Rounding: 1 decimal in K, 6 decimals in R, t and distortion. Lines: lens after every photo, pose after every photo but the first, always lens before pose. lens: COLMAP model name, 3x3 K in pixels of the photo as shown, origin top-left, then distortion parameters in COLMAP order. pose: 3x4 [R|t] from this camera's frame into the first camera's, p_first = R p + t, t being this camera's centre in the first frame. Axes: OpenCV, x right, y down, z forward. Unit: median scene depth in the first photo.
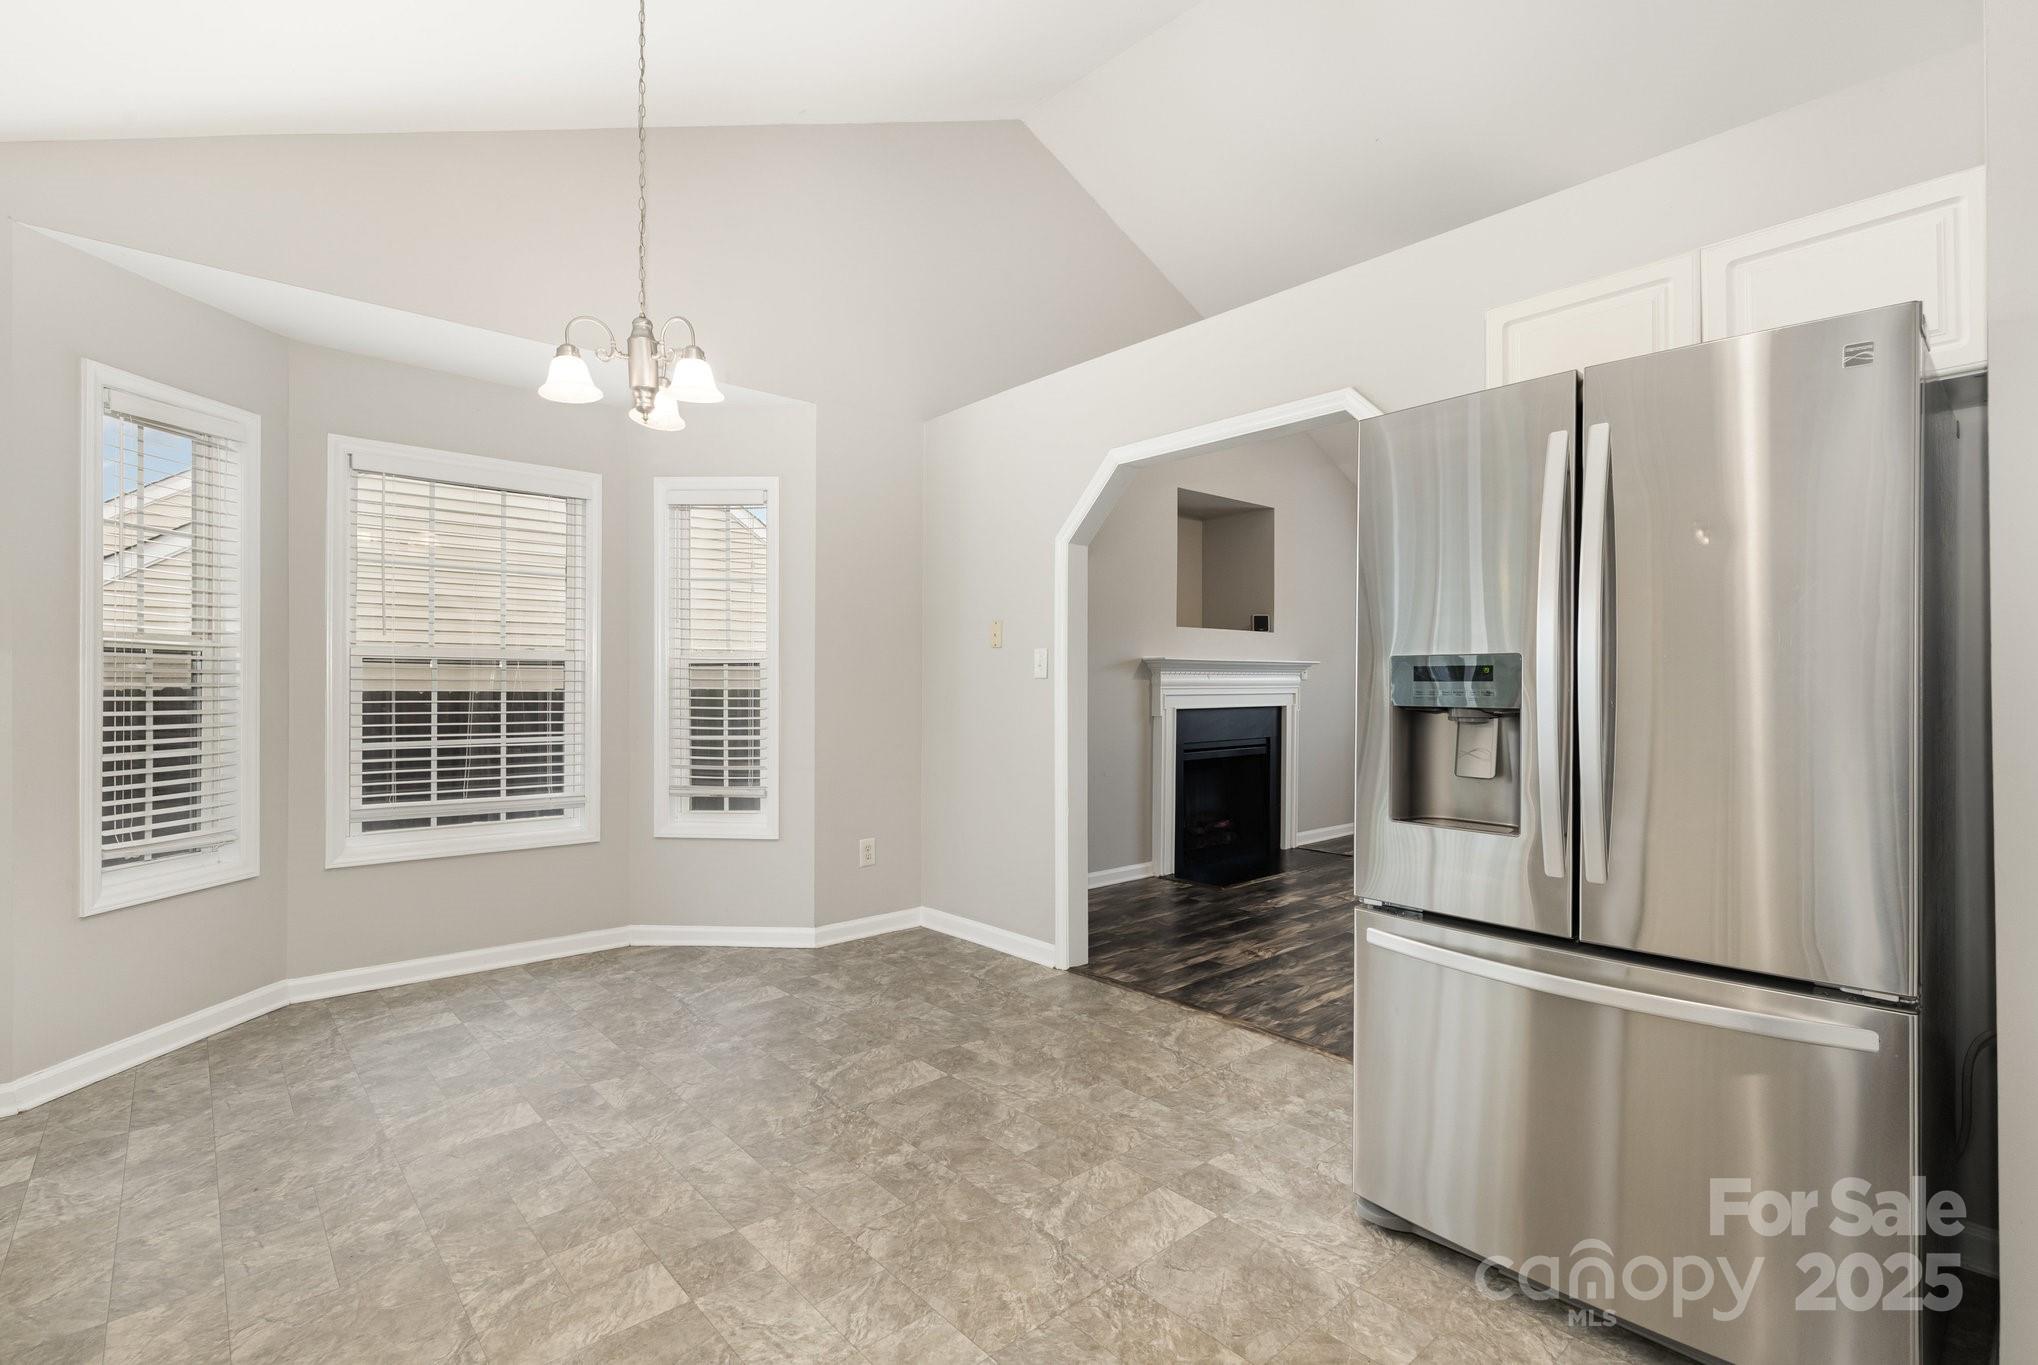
lens RADIAL K [[943.0, 0, 1025.4], [0, 943.0, 689.5], [0, 0, 1]] dist [0.010167, -0.001079]
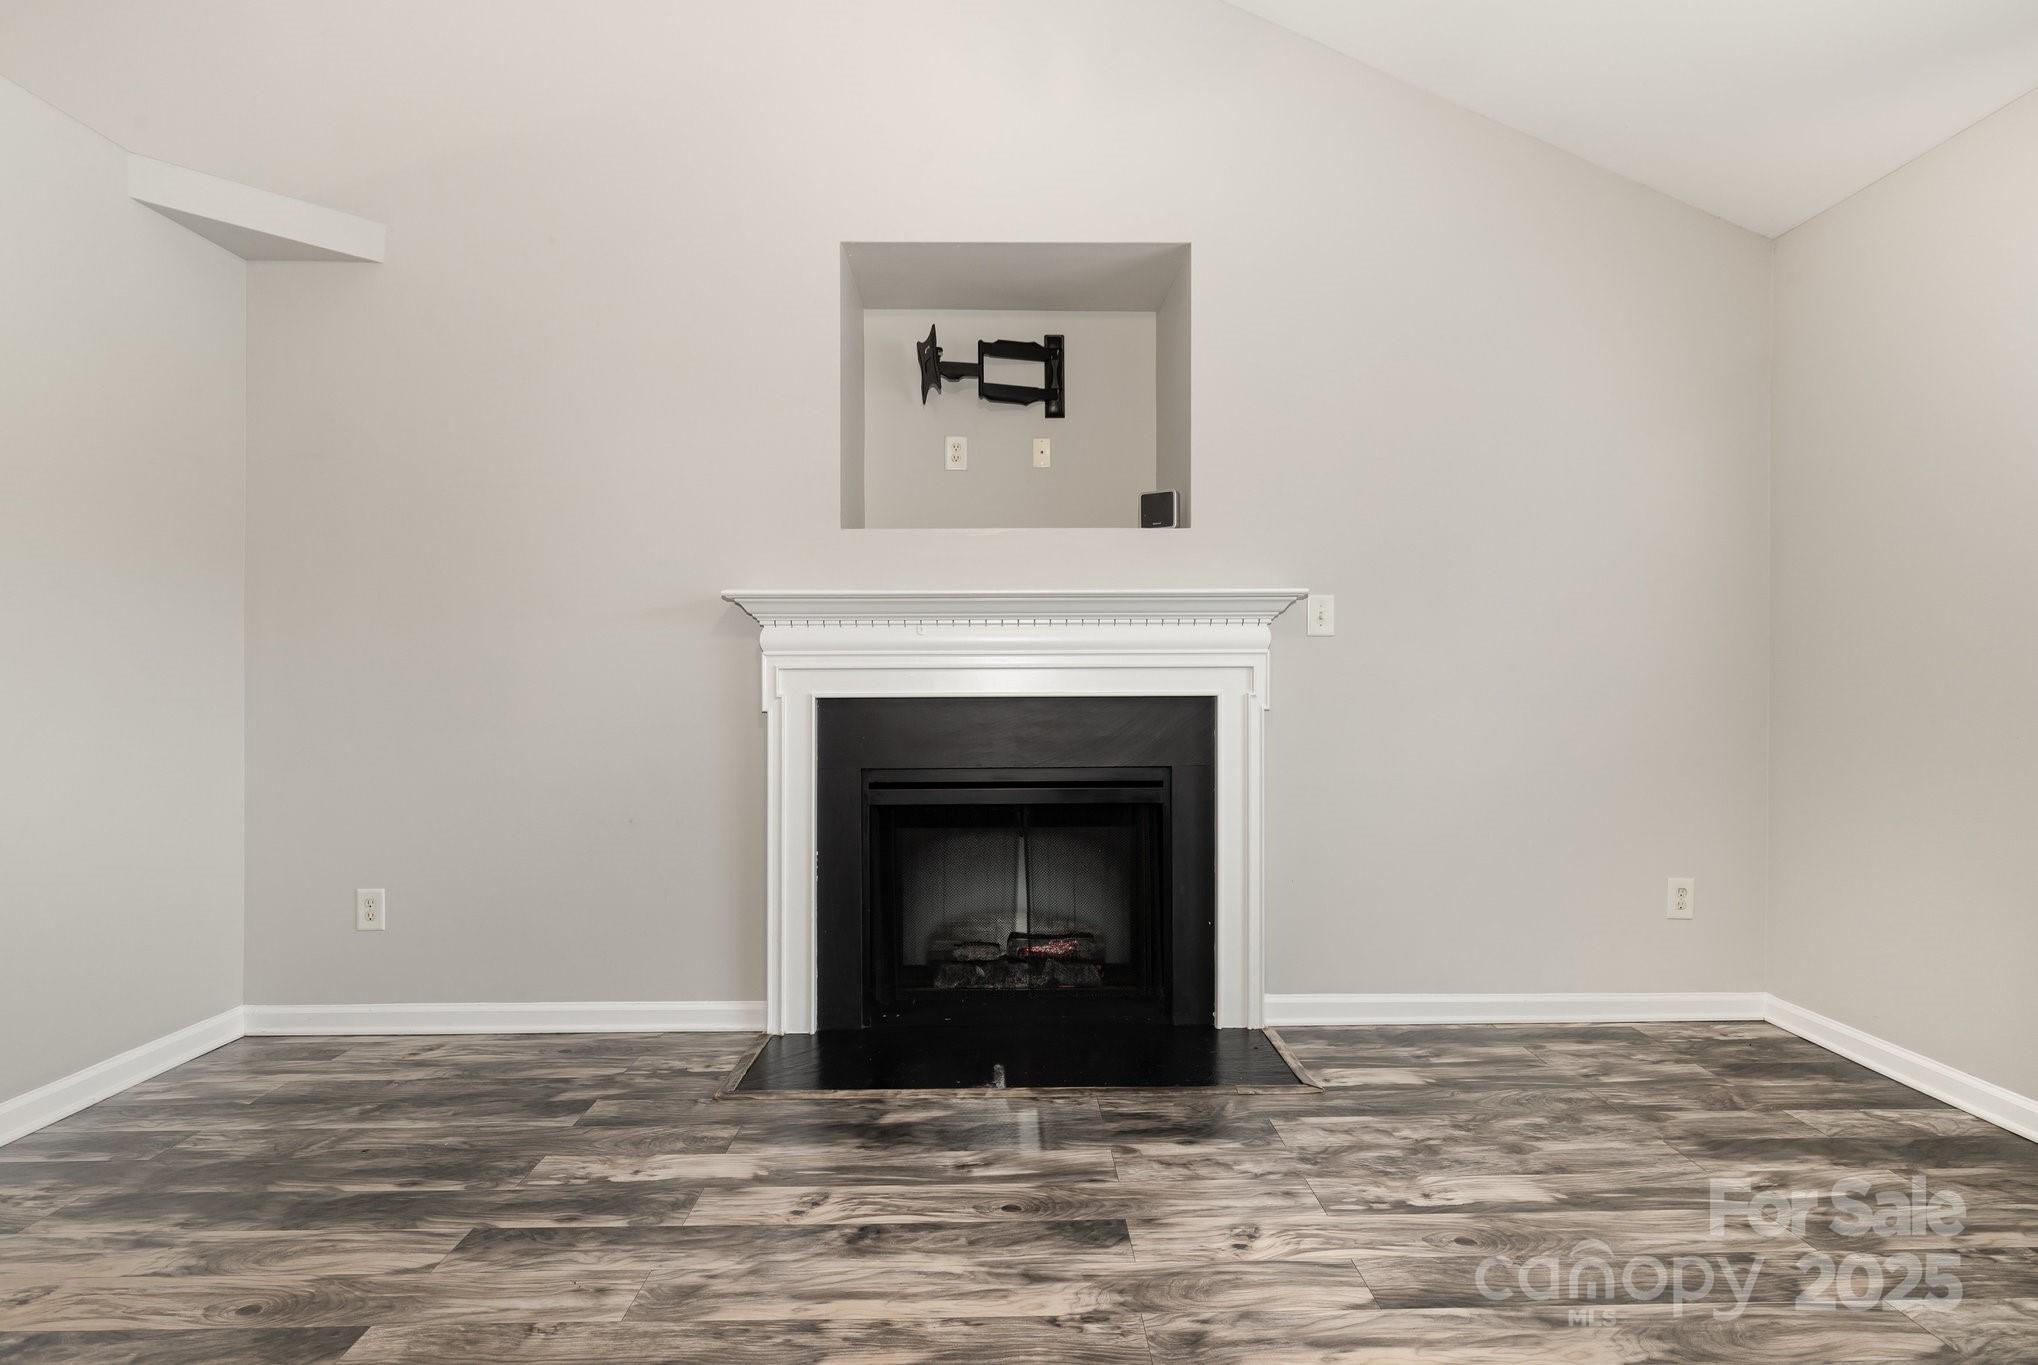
lens RADIAL K [[1038.5, 0, 1021.0], [0, 1038.5, 693.5], [0, 0, 1]] dist [0.001380, -0.001051]
pose [[0.757672, 0.005564, -0.652612, 1.013015], [-0.001209, 0.999974, 0.007122, 0.025059], [0.652634, -0.004607, 0.757659, 1.137464]]
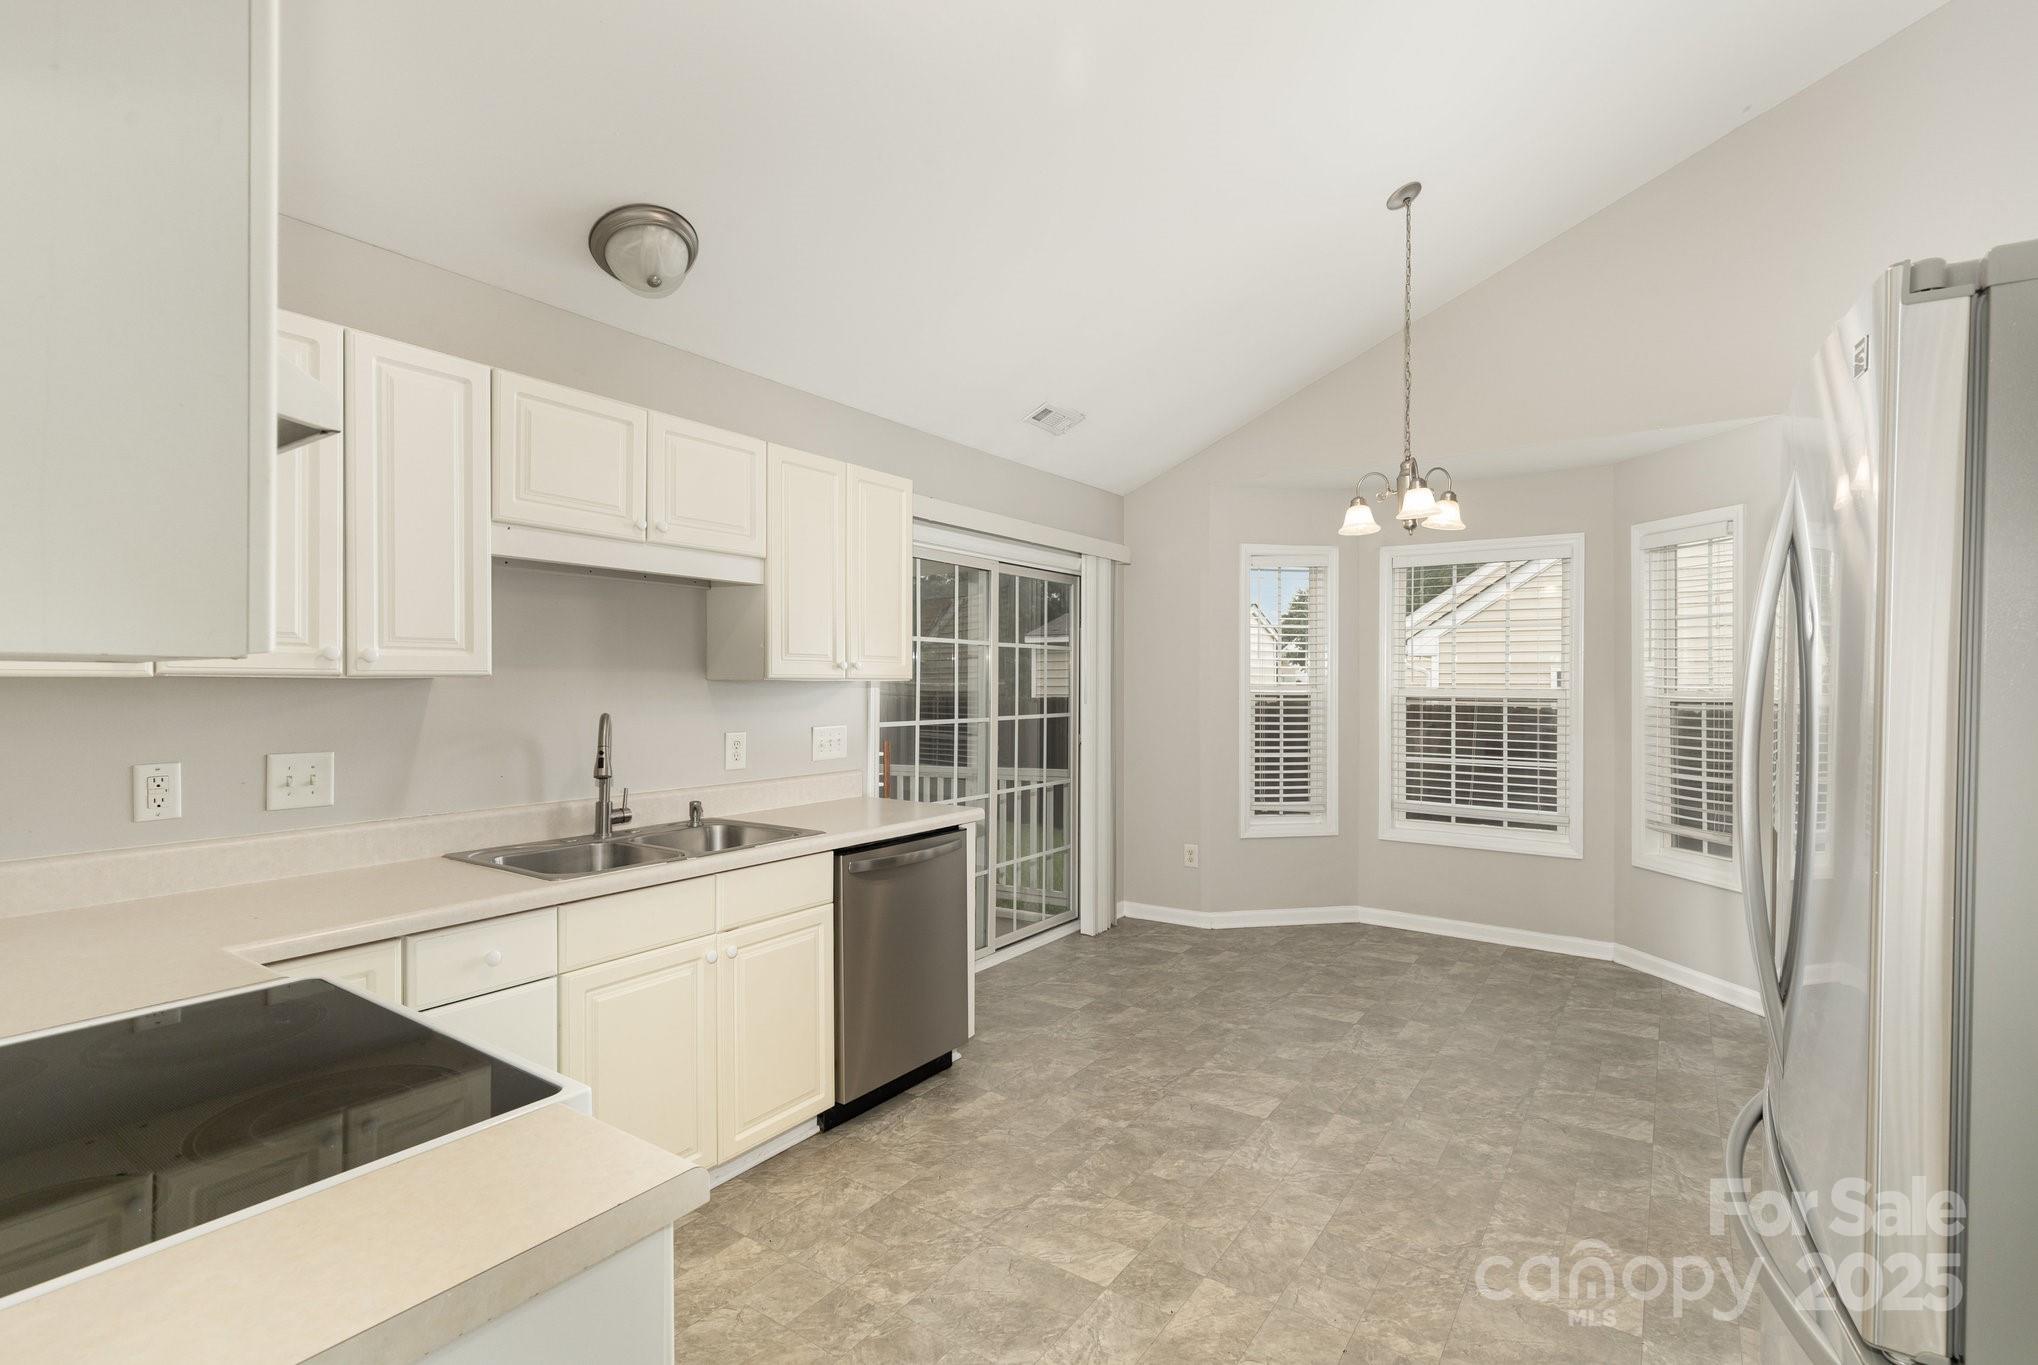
lens RADIAL K [[943.0, 0, 1028.2], [0, 943.0, 700.4], [0, 0, 1]] dist [0.010167, -0.001079]
pose [[0.238720, 0.017649, -0.970928, 0.589470], [-0.008279, 0.999835, 0.016139, -0.050405], [0.971053, 0.004186, 0.238826, 0.114841]]
